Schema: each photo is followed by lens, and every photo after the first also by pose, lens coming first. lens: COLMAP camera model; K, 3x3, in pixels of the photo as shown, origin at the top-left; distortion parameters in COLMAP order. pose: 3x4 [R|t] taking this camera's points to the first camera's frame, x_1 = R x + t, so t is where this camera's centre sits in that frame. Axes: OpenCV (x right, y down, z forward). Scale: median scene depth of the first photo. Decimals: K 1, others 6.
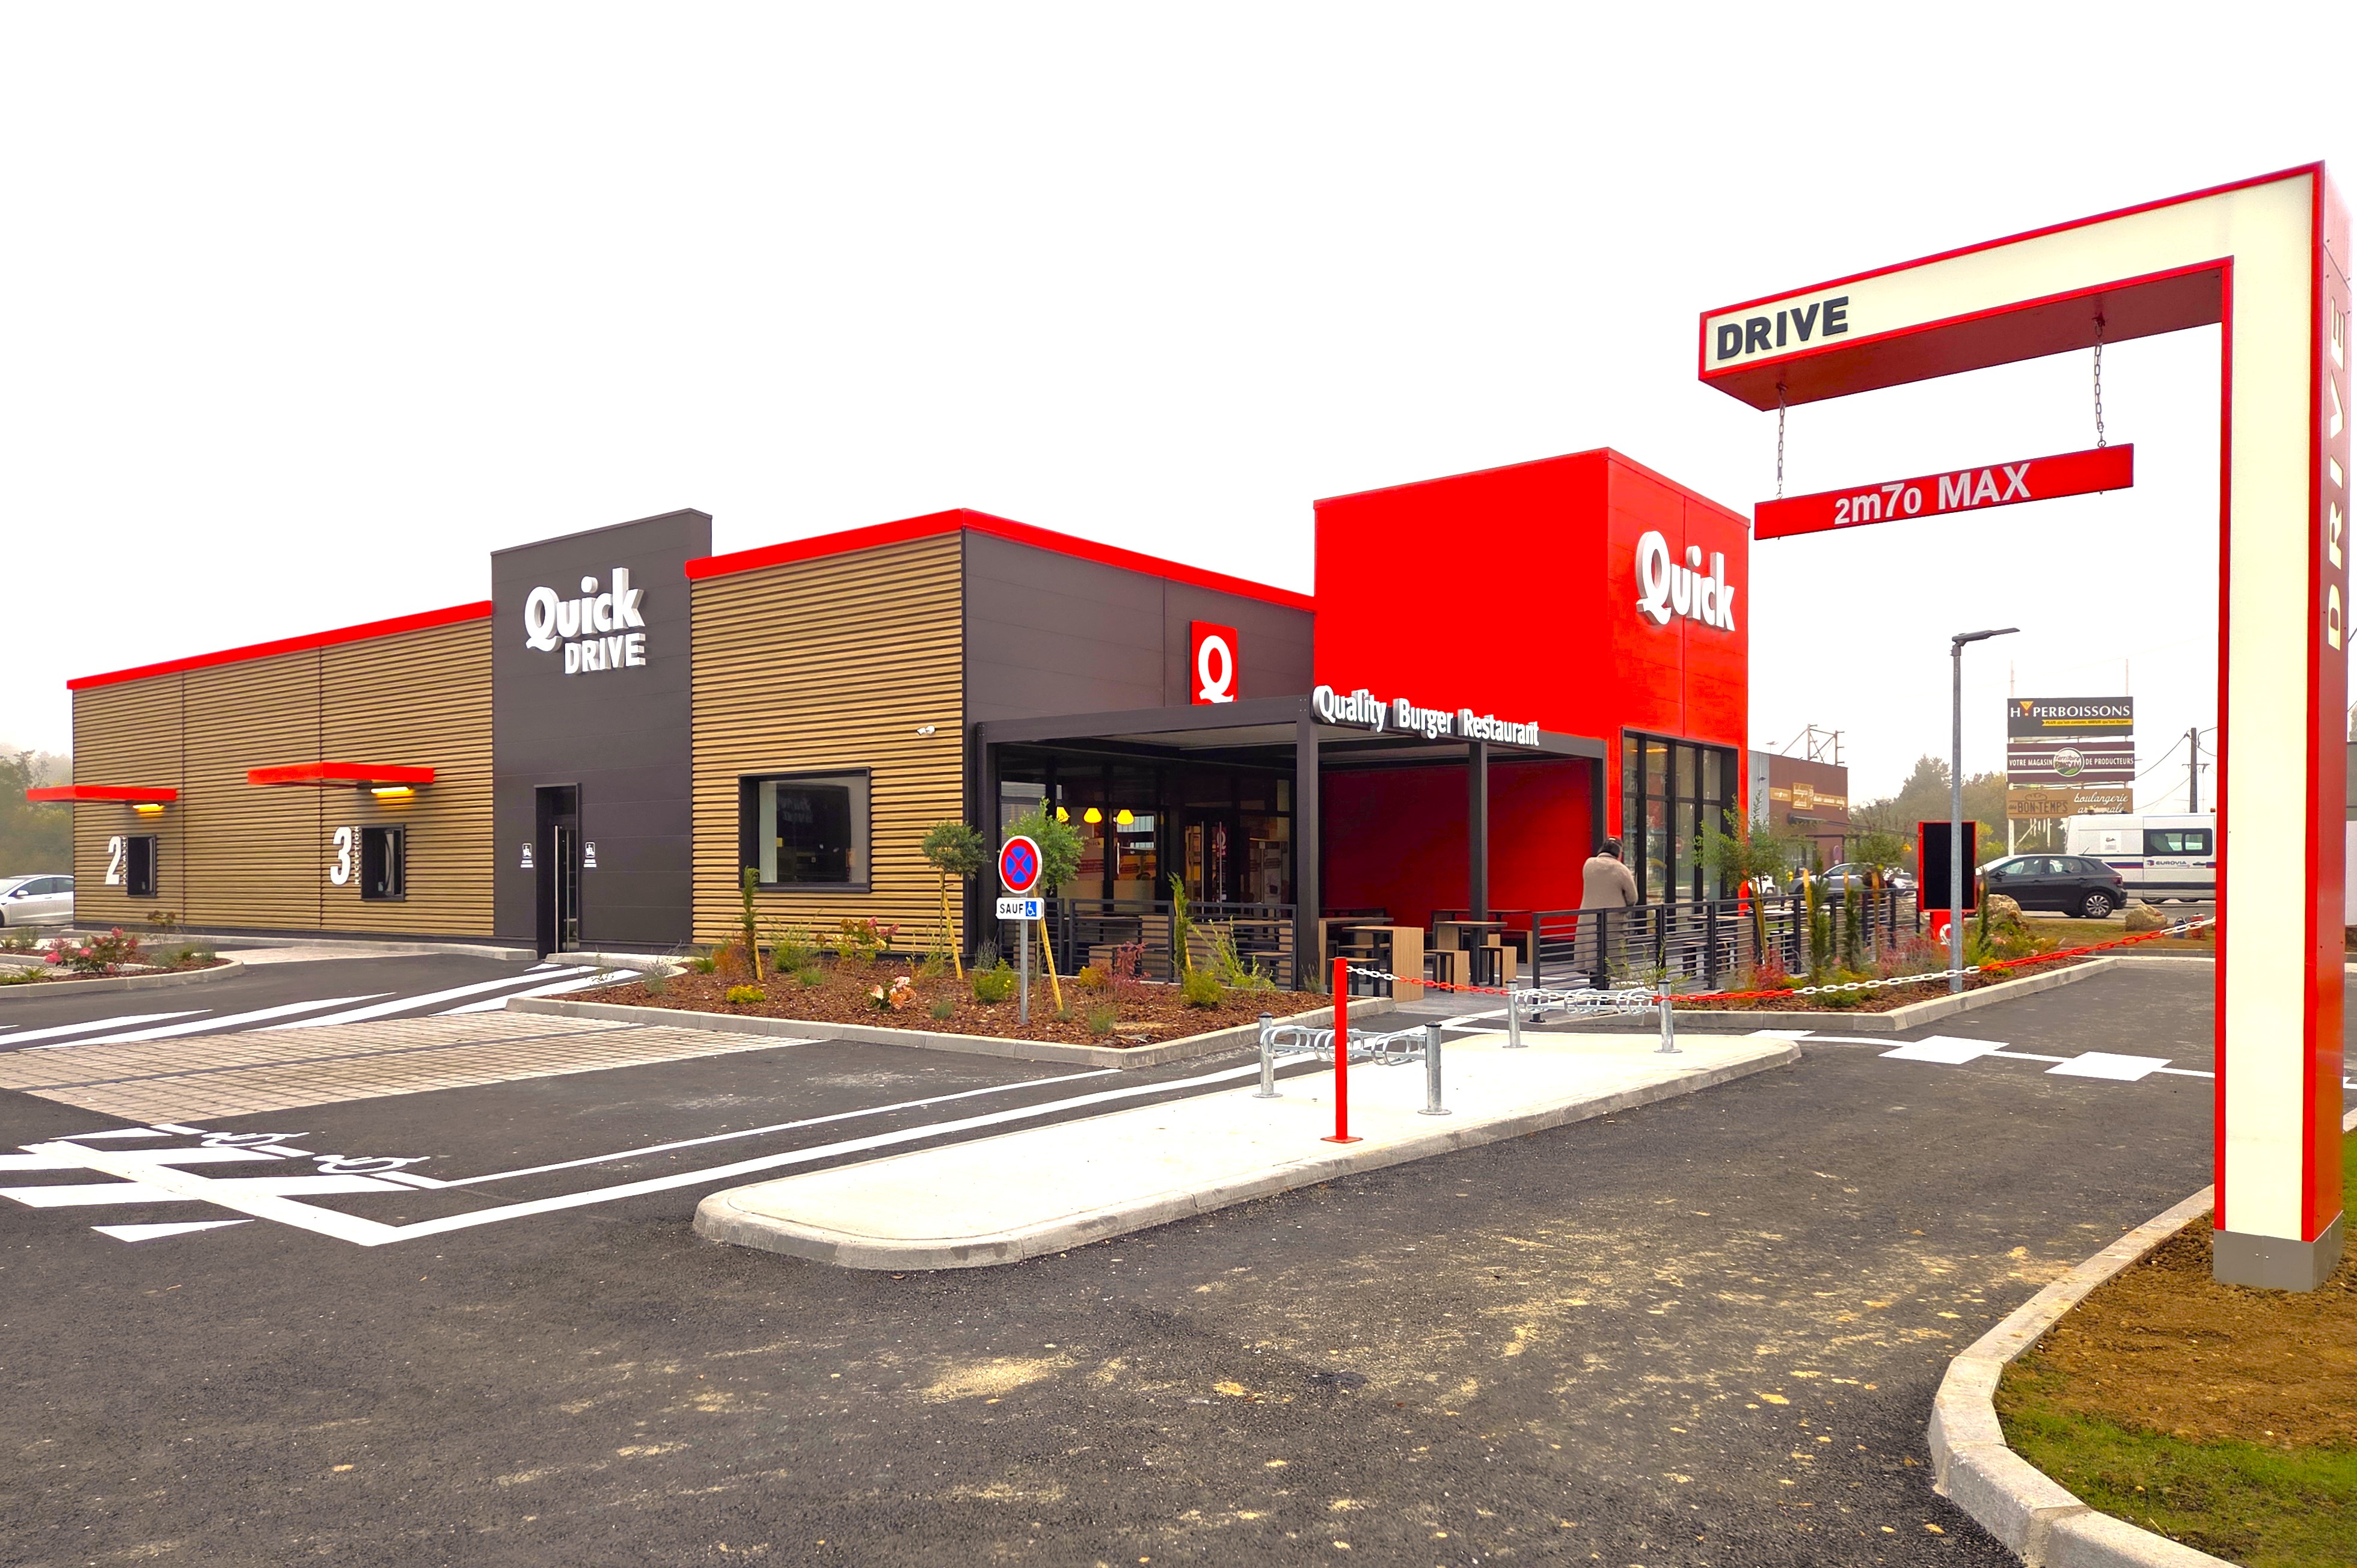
lens RADIAL K [[1597.1, 0, 1158.2], [0, 1597.1, 879.8], [0, 0, 1]] dist [0.054664, 0.000712]
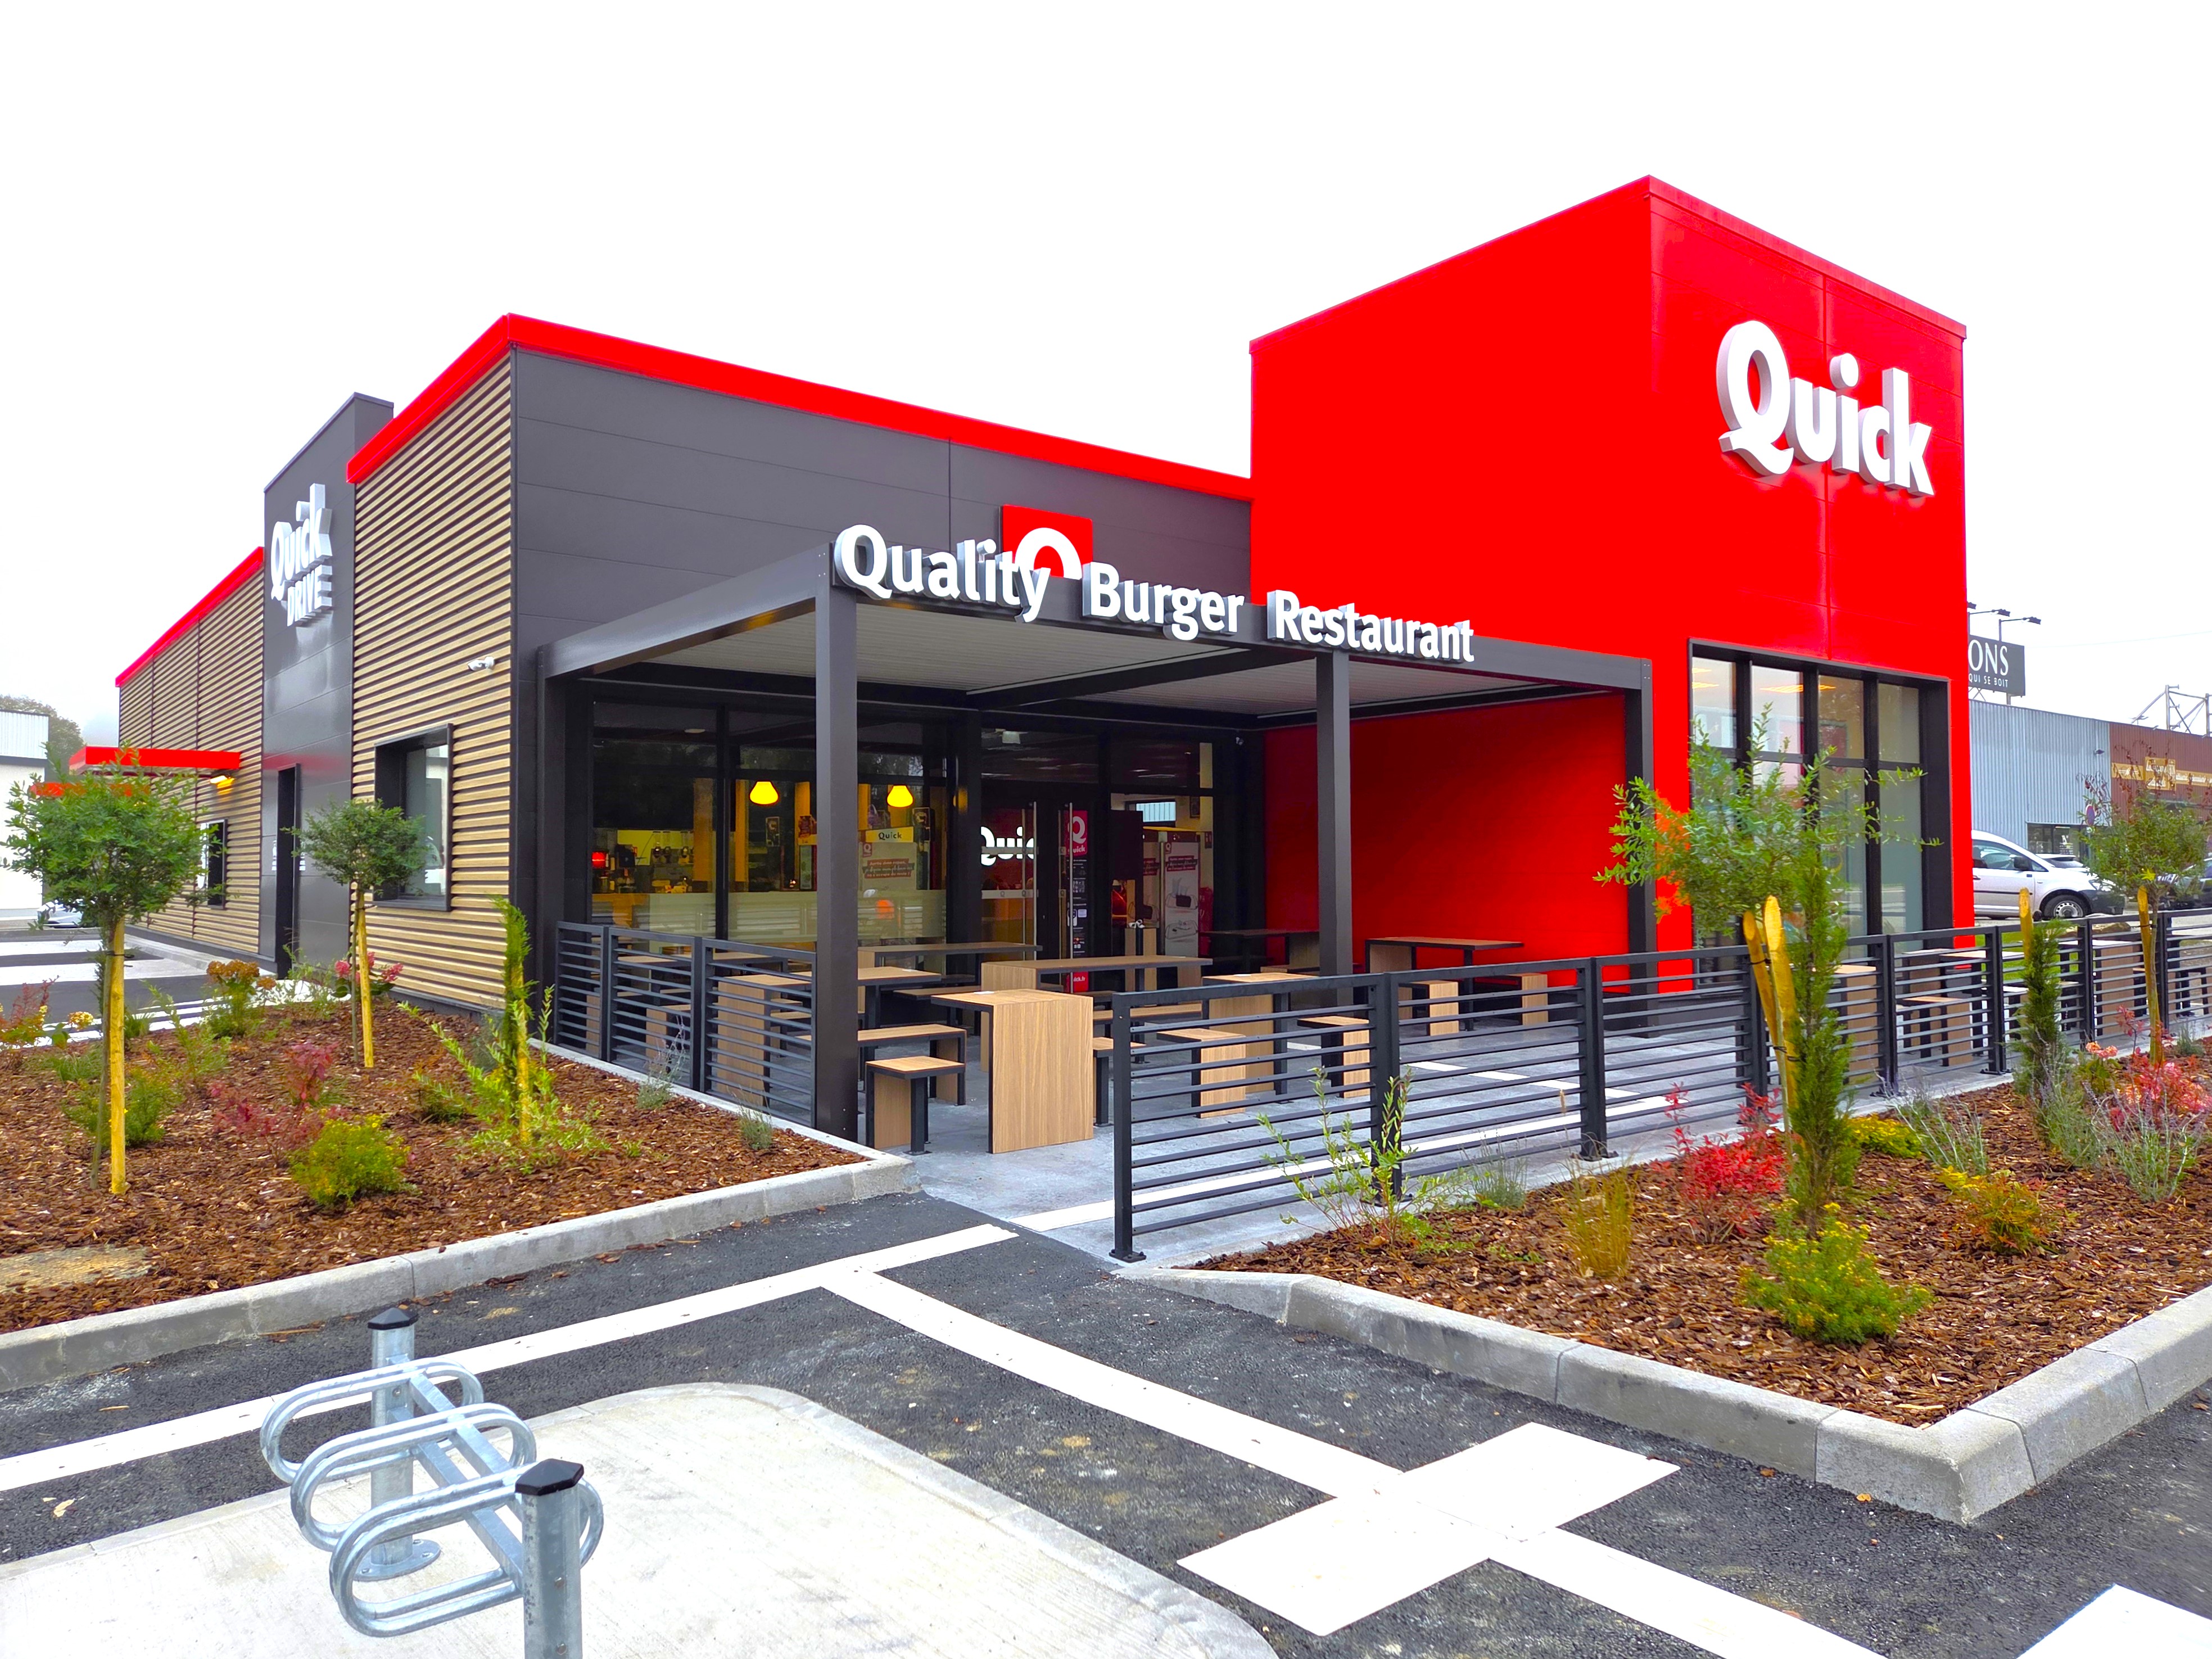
lens RADIAL K [[1485.3, 0, 1107.3], [0, 1485.3, 828.0], [0, 0, 1]] dist [0.043299, -0.003683]
pose [[0.969986, -0.006375, -0.243078, 0.203869], [-0.000490, 0.999603, -0.028172, -0.007650], [0.243162, 0.027445, 0.969597, 0.383810]]
